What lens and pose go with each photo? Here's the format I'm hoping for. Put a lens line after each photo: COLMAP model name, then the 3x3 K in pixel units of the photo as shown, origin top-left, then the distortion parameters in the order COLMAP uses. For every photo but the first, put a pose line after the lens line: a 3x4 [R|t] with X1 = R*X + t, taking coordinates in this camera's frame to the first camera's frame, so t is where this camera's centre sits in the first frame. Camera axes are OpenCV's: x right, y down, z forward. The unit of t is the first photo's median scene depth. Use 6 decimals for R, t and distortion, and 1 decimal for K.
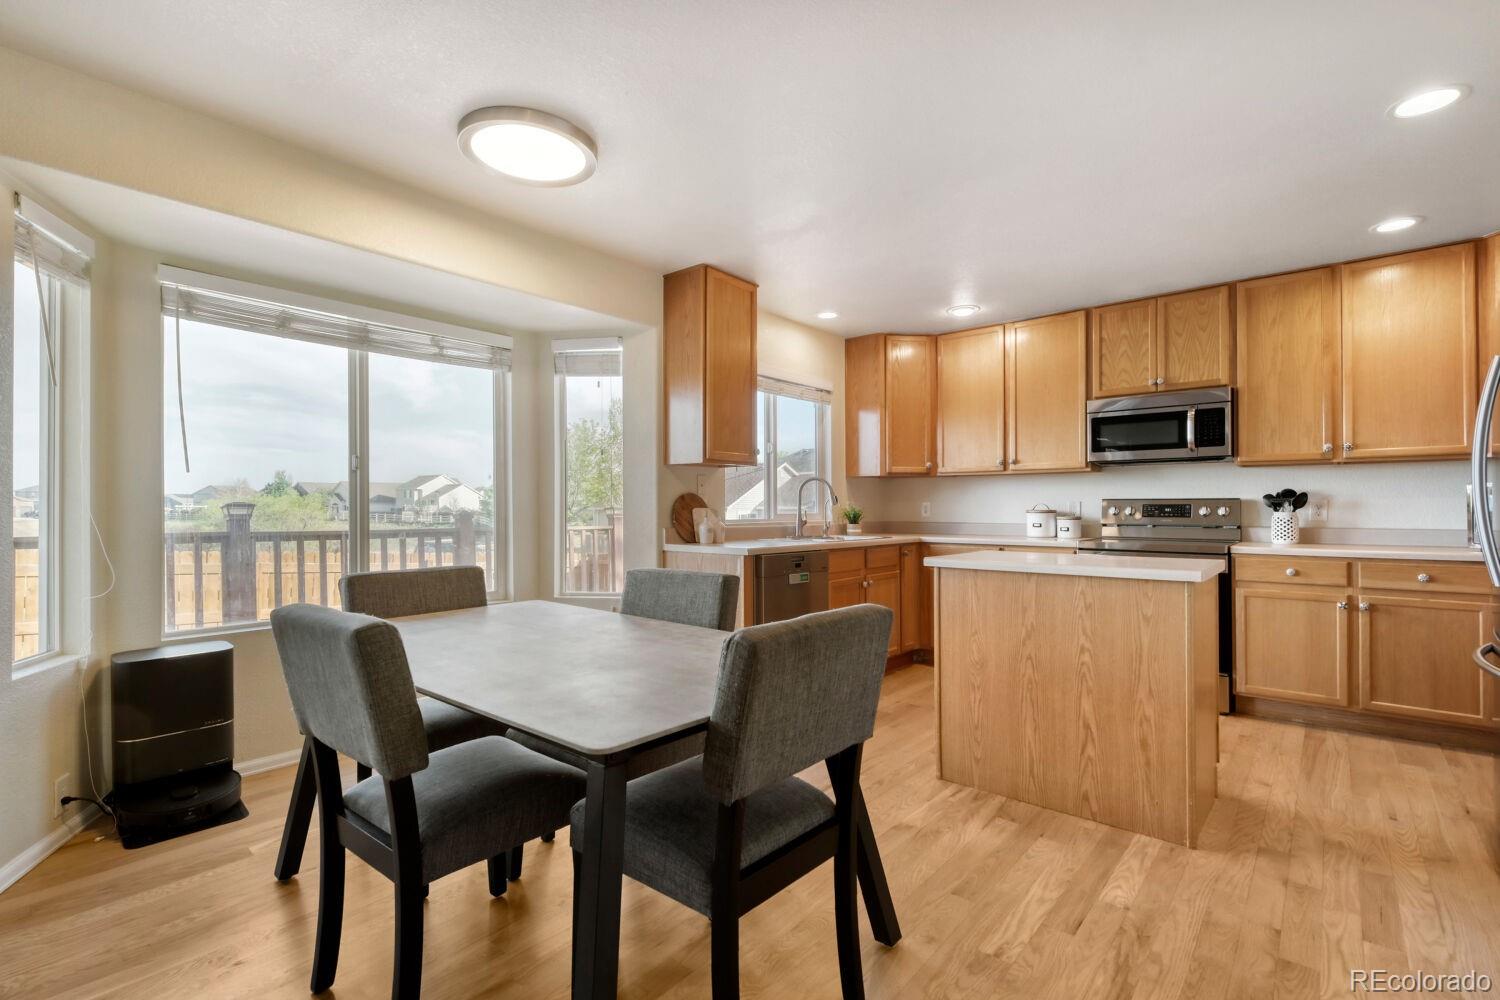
lens RADIAL K [[671.1, 0, 751.6], [0, 671.1, 502.5], [0, 0, 1]] dist [0.015127, -0.011013]
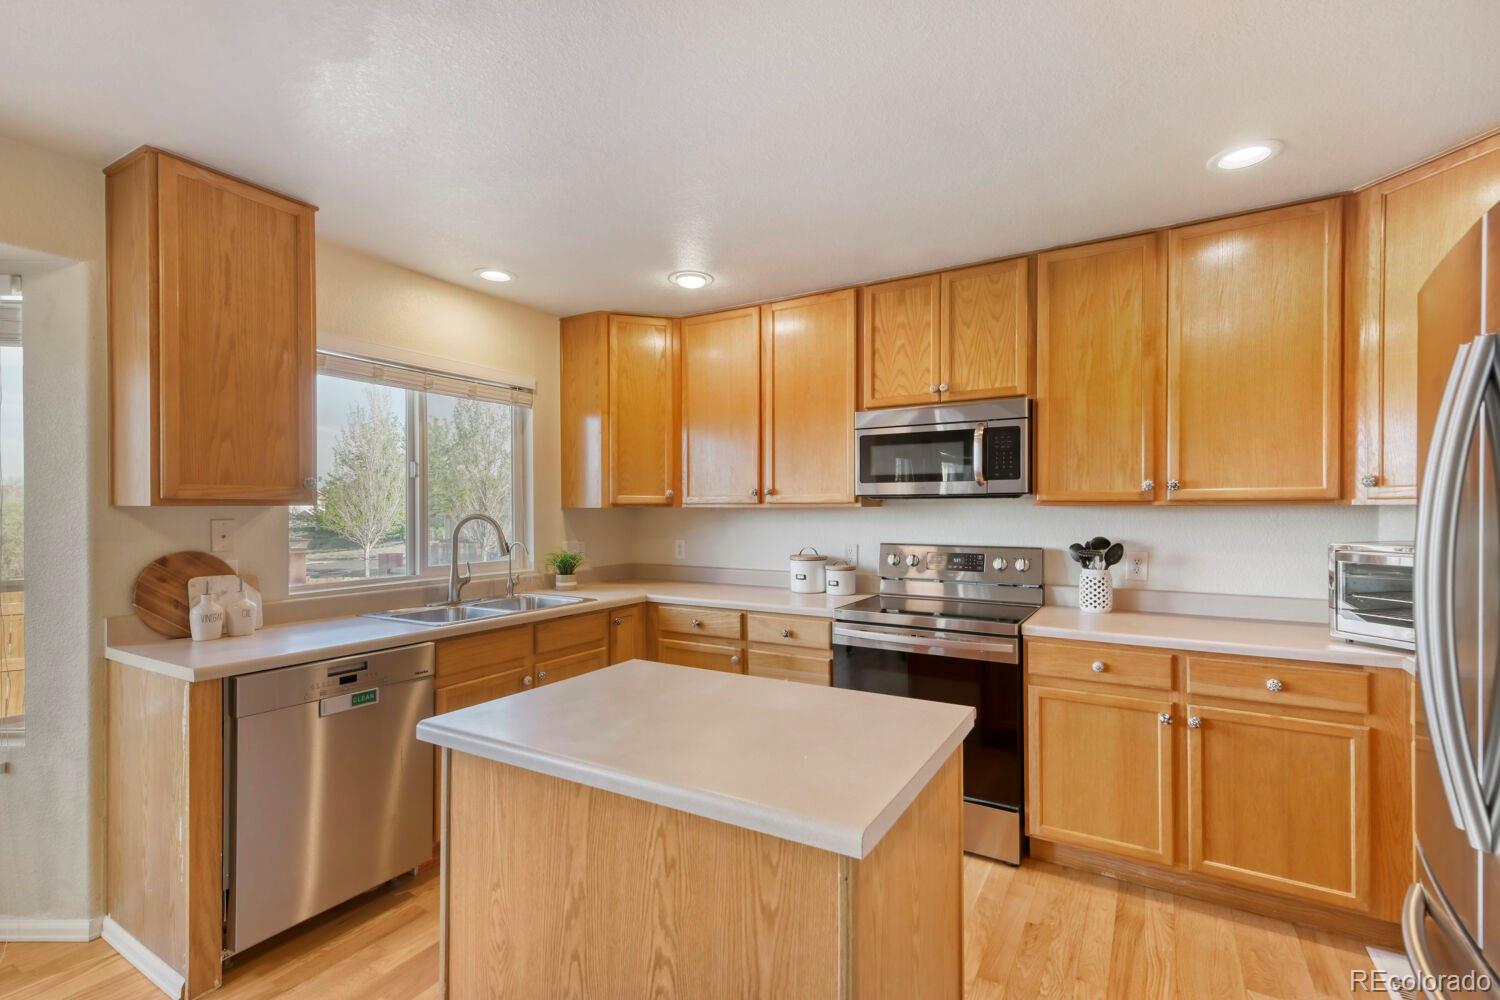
lens RADIAL K [[671.1, 0, 737.5], [0, 671.1, 510.4], [0, 0, 1]] dist [0.015127, -0.011013]
pose [[0.987202, 0.000710, 0.159472, 0.279967], [-0.001722, 0.999979, 0.006209, -0.052822], [-0.159464, -0.006404, 0.987183, 0.328095]]
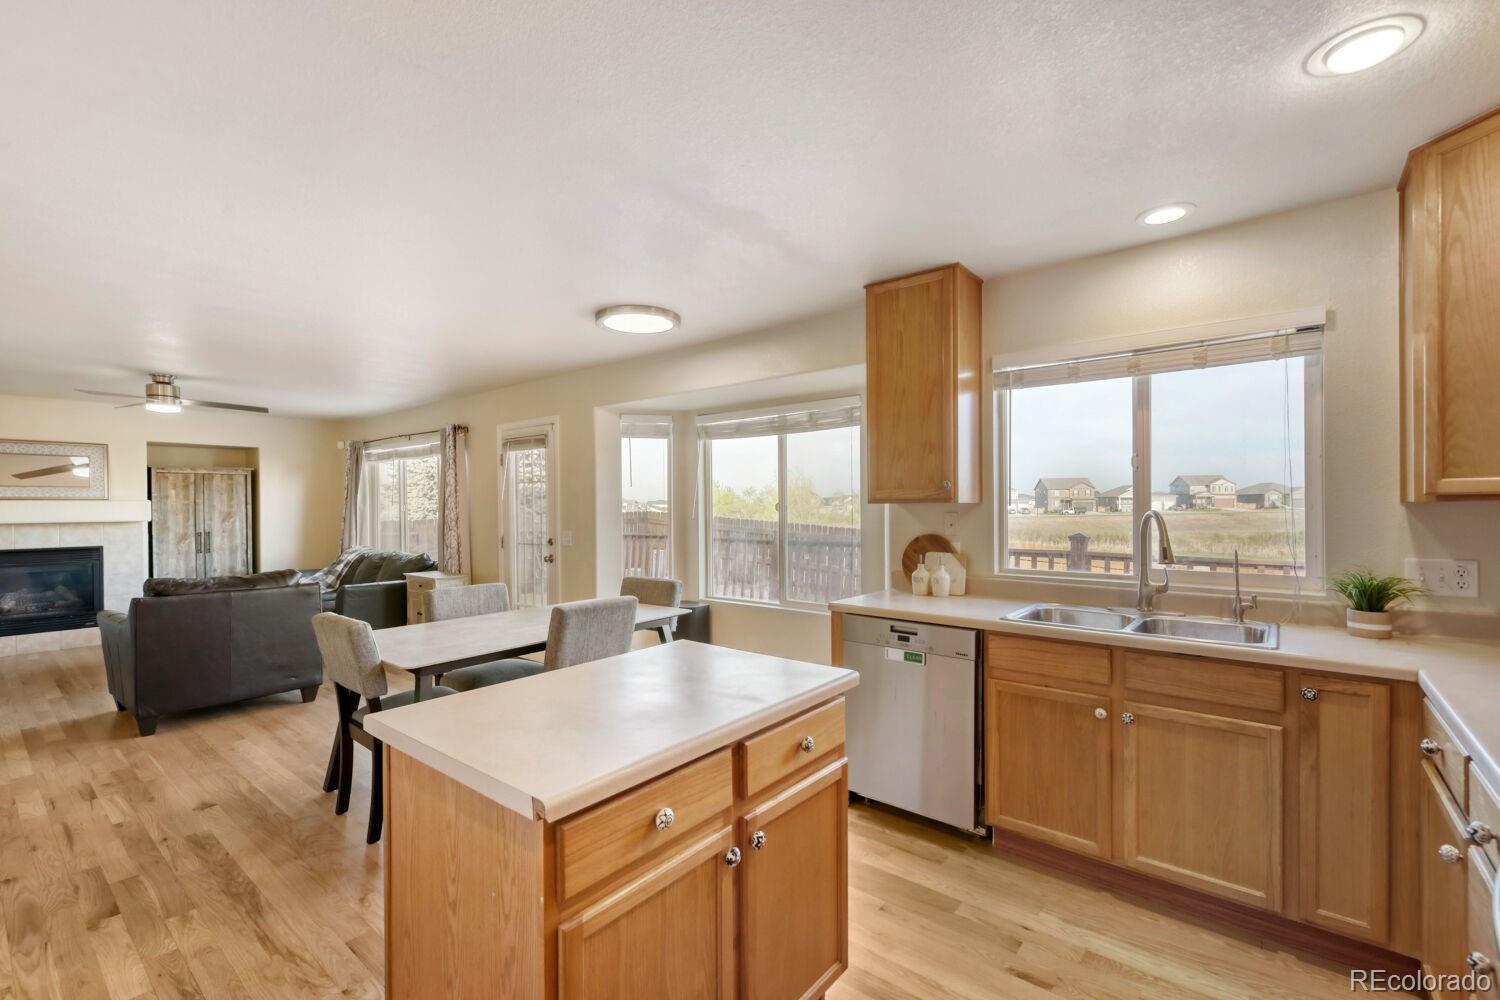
lens RADIAL K [[646.2, 0, 779.3], [0, 646.2, 512.6], [0, 0, 1]] dist [0.008808, -0.004411]
pose [[0.039846, 0.012758, -0.999124, 0.717696], [0.011111, 0.999851, 0.013210, -0.054048], [0.999144, -0.011628, 0.039699, 0.754981]]
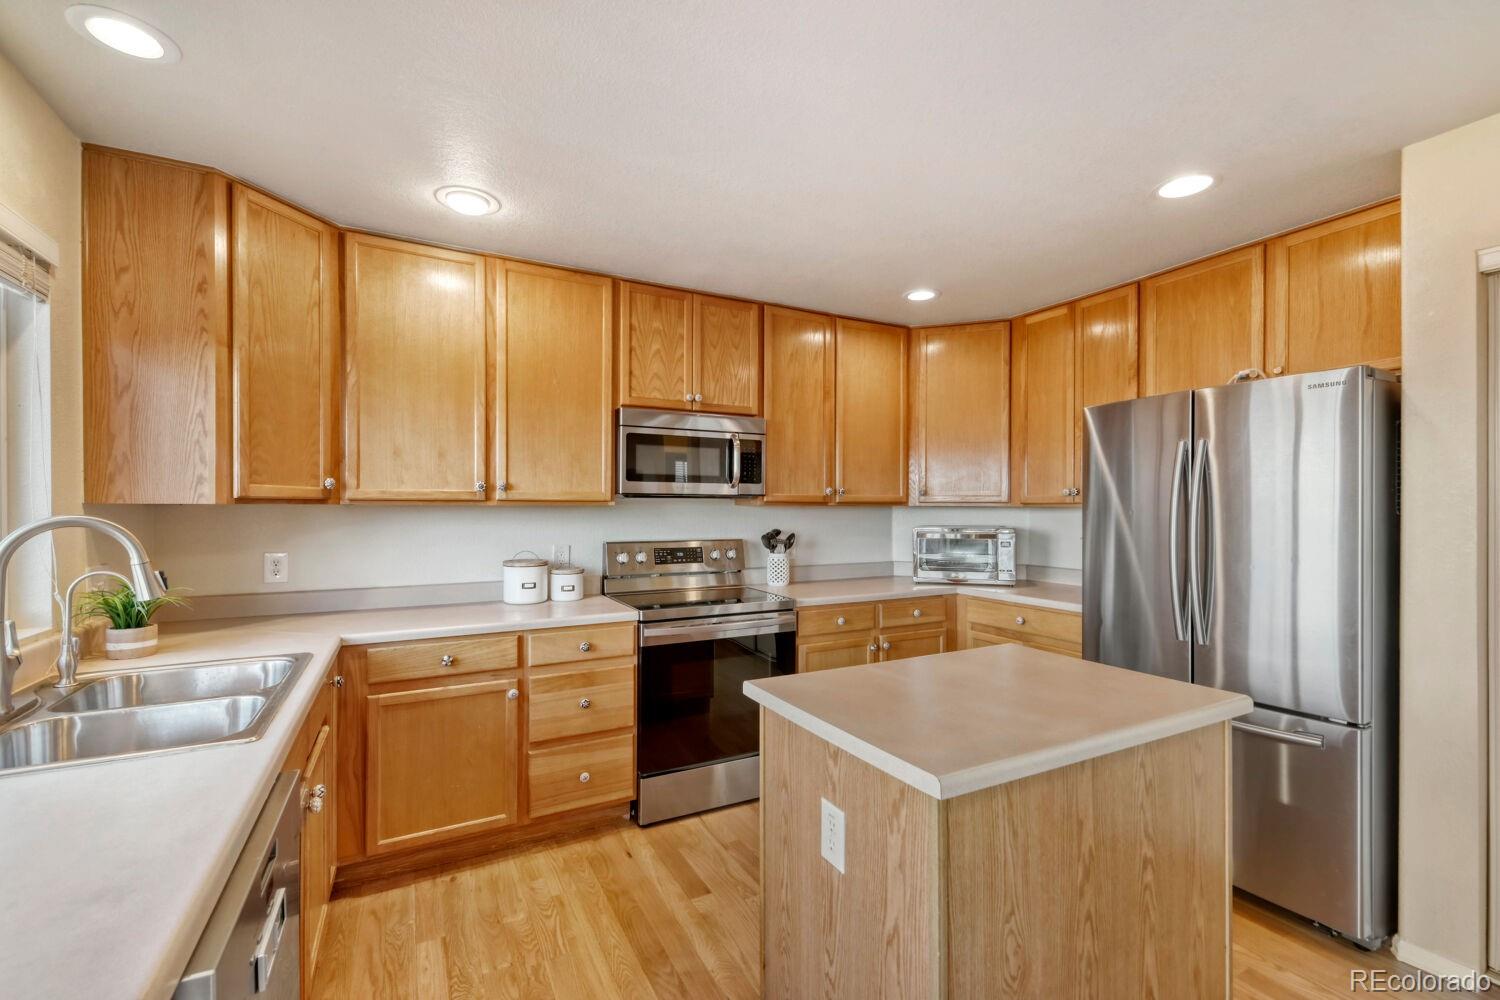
lens RADIAL K [[646.2, 0, 775.1], [0, 646.2, 506.9], [0, 0, 1]] dist [0.008808, -0.004411]
pose [[0.354851, 0.003629, 0.934916, -0.087548], [-0.008010, 0.999968, -0.000841, -0.051388], [-0.934888, -0.007190, 0.354869, 0.661484]]
